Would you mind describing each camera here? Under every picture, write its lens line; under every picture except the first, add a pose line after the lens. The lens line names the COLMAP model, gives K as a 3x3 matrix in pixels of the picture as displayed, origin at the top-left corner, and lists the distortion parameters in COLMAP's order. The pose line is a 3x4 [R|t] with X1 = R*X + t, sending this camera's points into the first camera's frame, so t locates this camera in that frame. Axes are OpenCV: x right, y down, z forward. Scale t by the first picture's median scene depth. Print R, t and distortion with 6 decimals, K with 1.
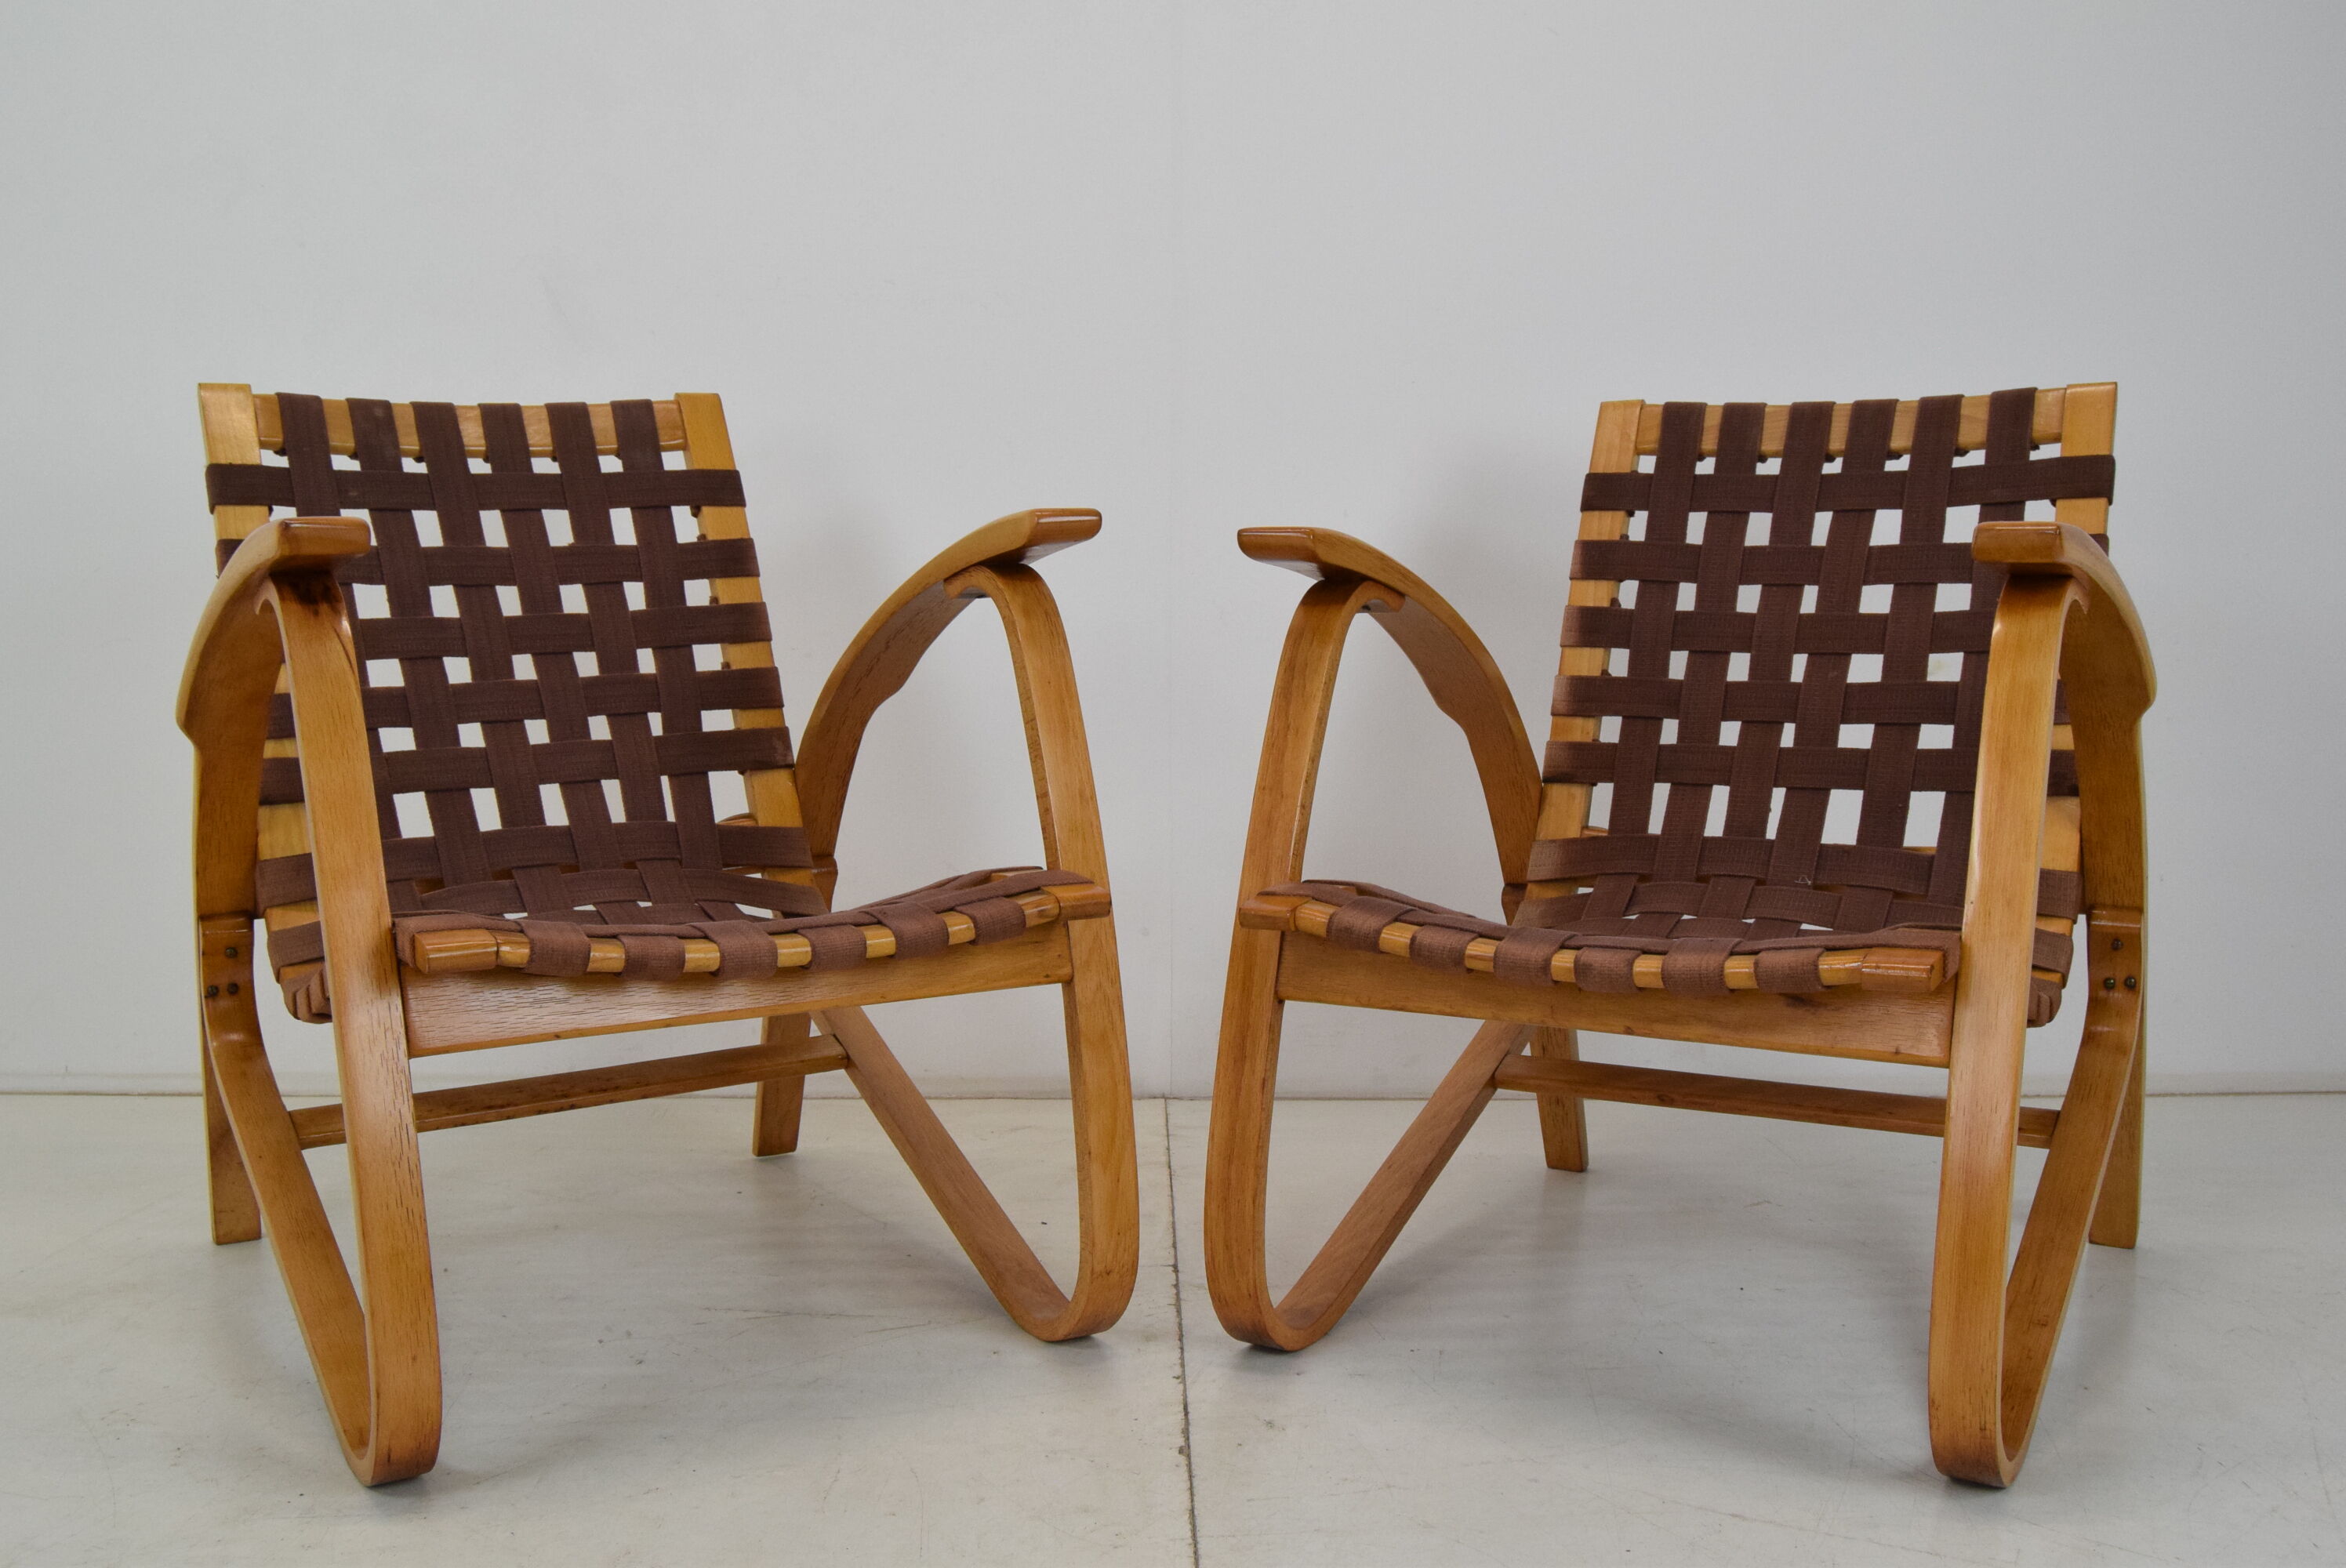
lens RADIAL K [[2180.5, 0, 1172.8], [0, 2180.5, 775.3], [0, 0, 1]] dist [-0.079142, 0.000000]
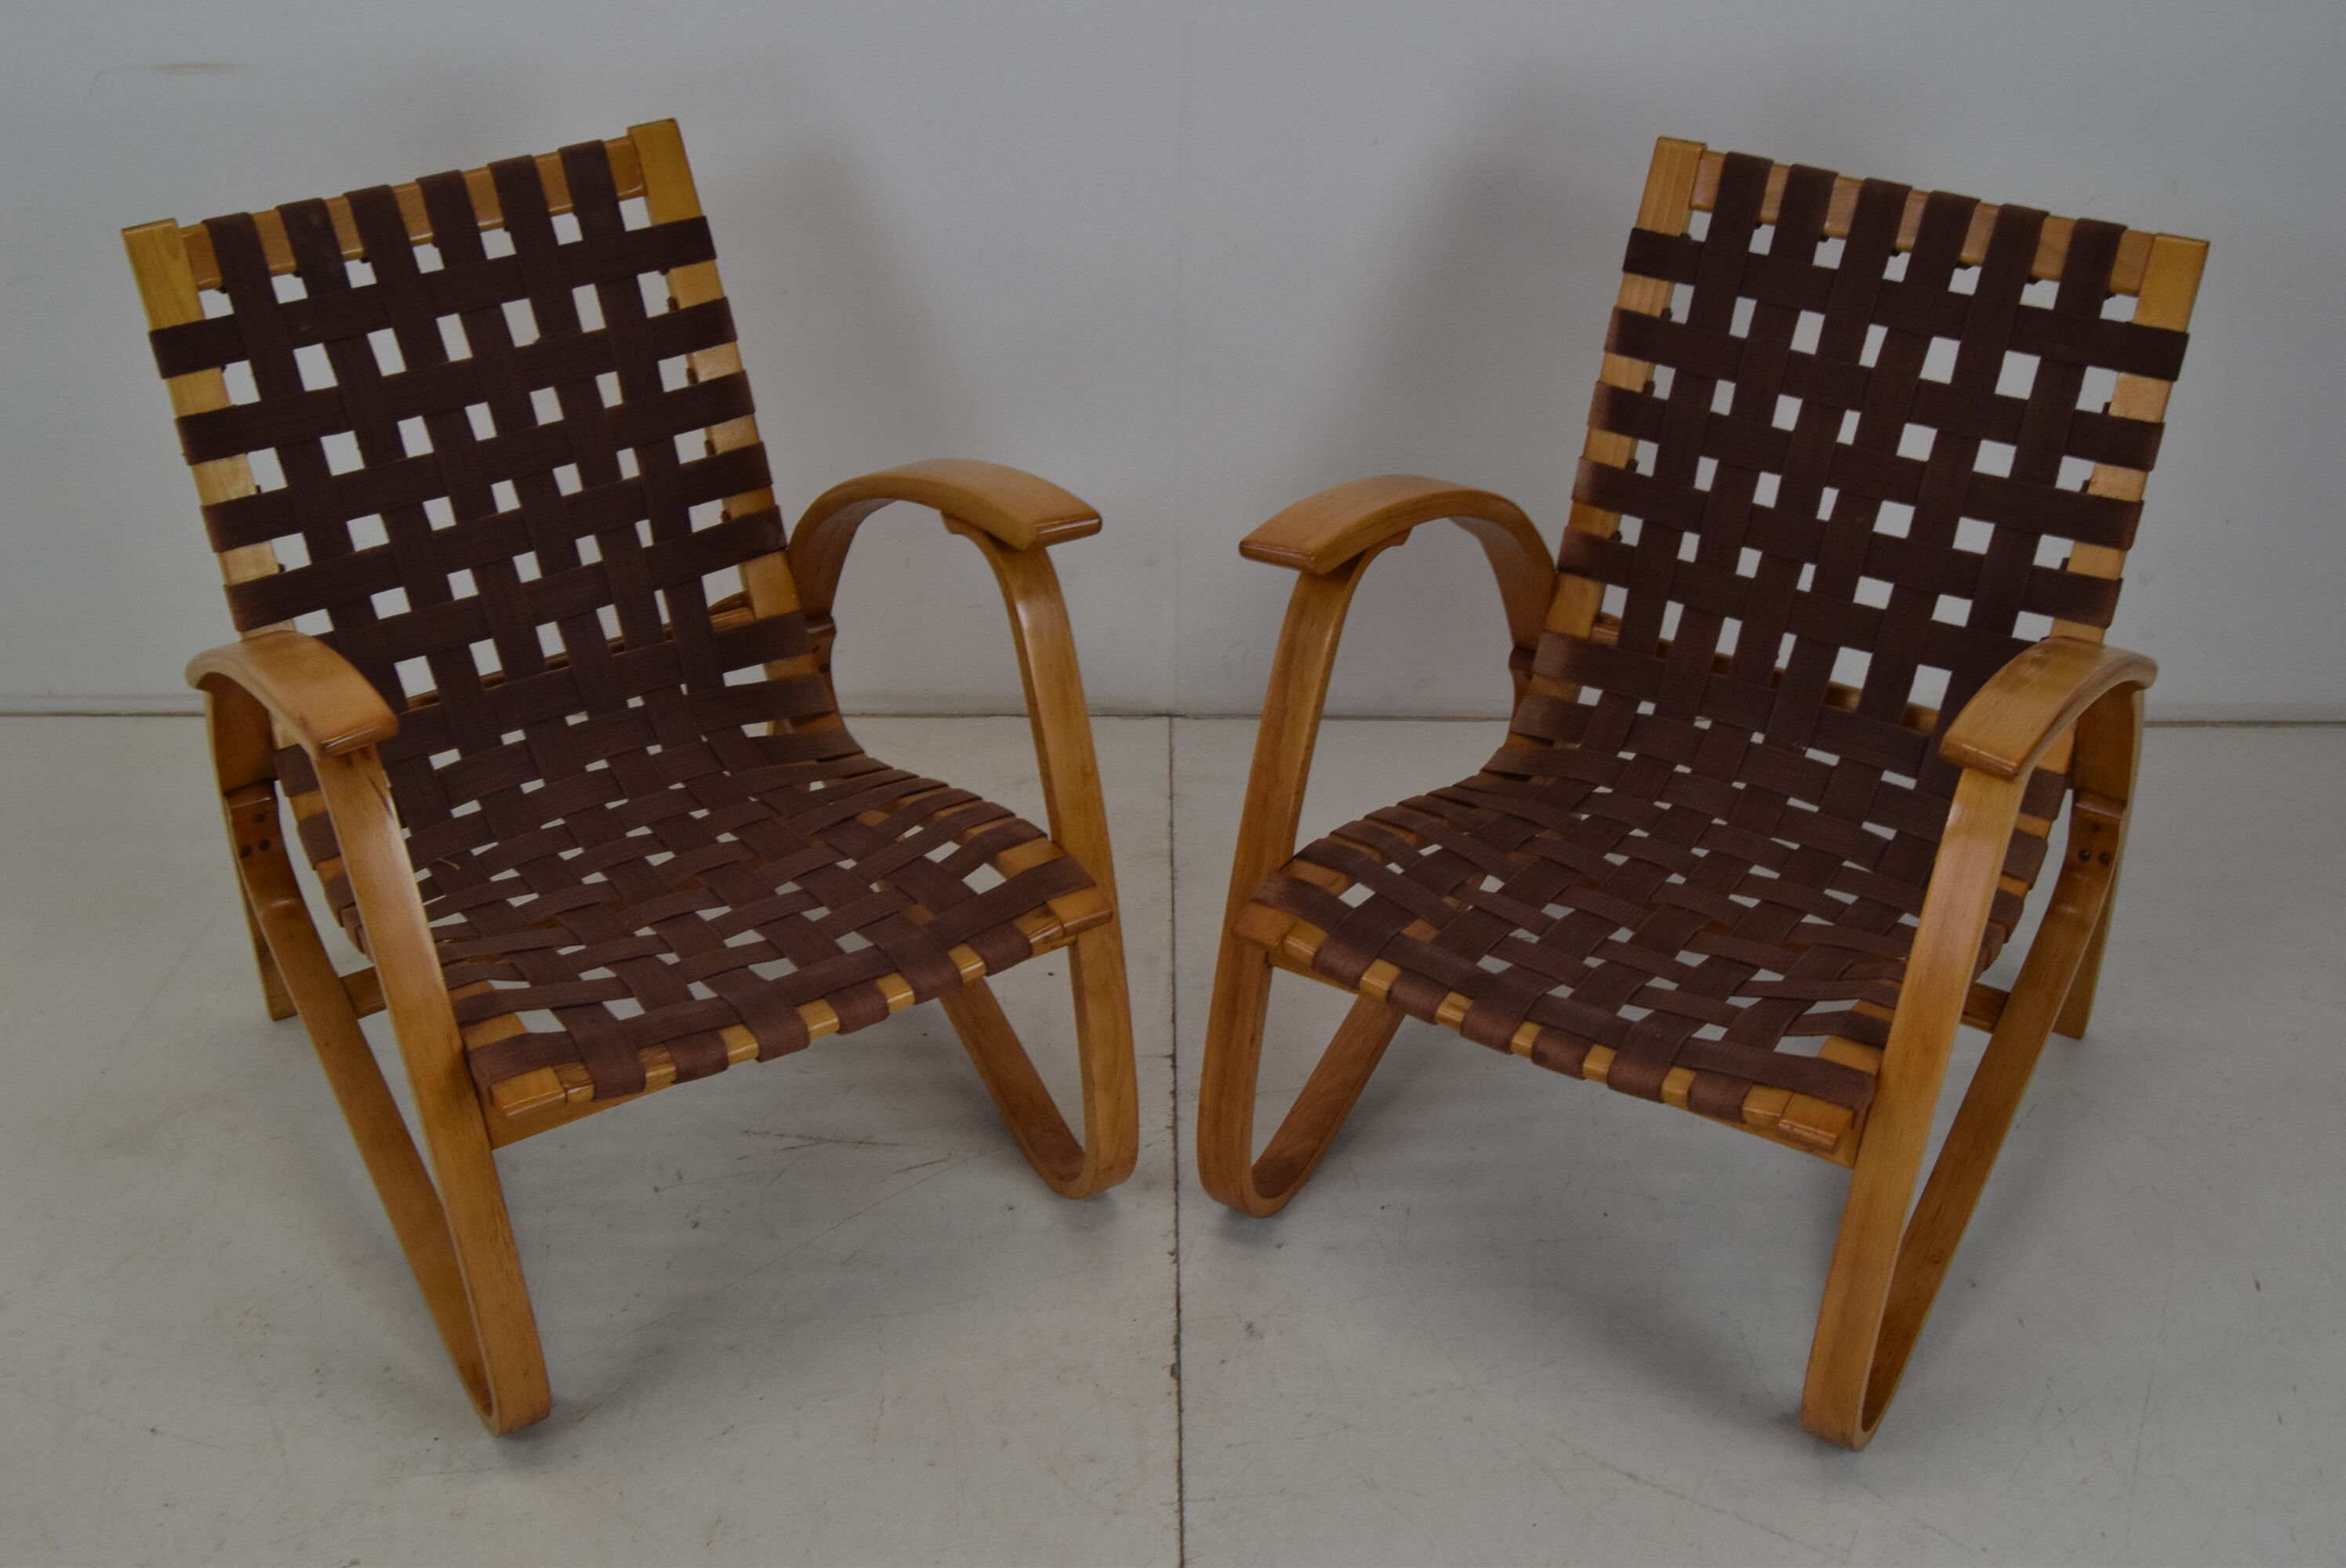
lens RADIAL K [[2595.5, 0, 1166.3], [0, 2595.5, 792.8], [0, 0, 1]] dist [-0.073078, 0.000000]
pose [[0.999903, 0.010905, -0.008707, 0.006952], [-0.005833, 0.893442, 0.449141, -0.453440], [0.012677, -0.449047, 0.893418, -0.086010]]
